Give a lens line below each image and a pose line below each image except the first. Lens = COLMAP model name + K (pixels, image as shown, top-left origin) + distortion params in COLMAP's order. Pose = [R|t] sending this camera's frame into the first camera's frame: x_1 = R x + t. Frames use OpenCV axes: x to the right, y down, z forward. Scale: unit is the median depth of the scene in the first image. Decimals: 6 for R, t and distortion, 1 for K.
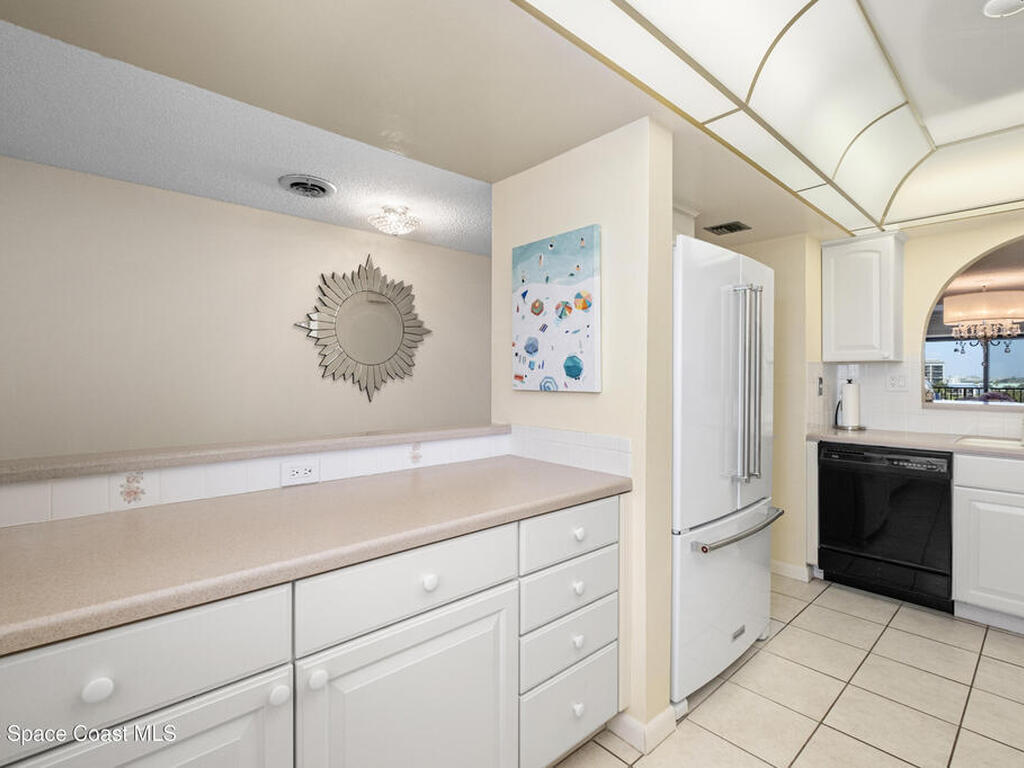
lens RADIAL K [[503.6, 0, 509.9], [0, 503.6, 379.1], [0, 0, 1]] dist [-0.002290, -0.000432]
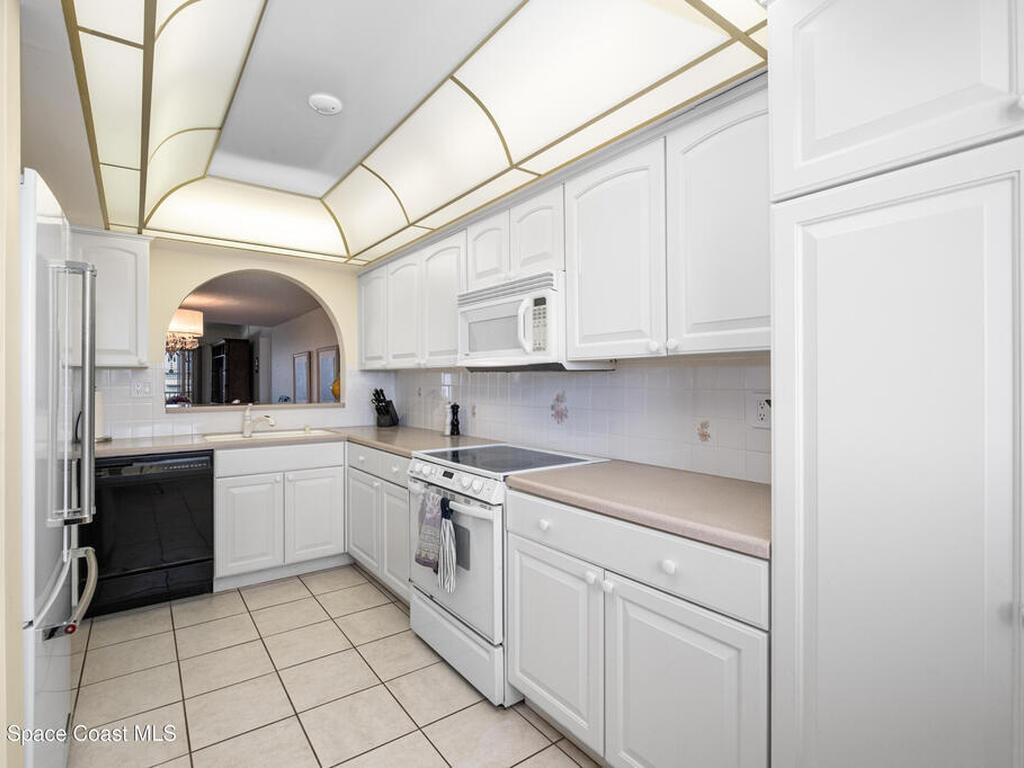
lens RADIAL K [[497.5, 0, 512.0], [0, 497.5, 384.0], [0, 0, 1]] dist [0.000318, 0.000130]
pose [[0.114354, -0.007819, 0.993409, -0.155431], [0.010563, 0.999922, 0.006654, -0.001997], [-0.993384, 0.009733, 0.114428, 0.198405]]
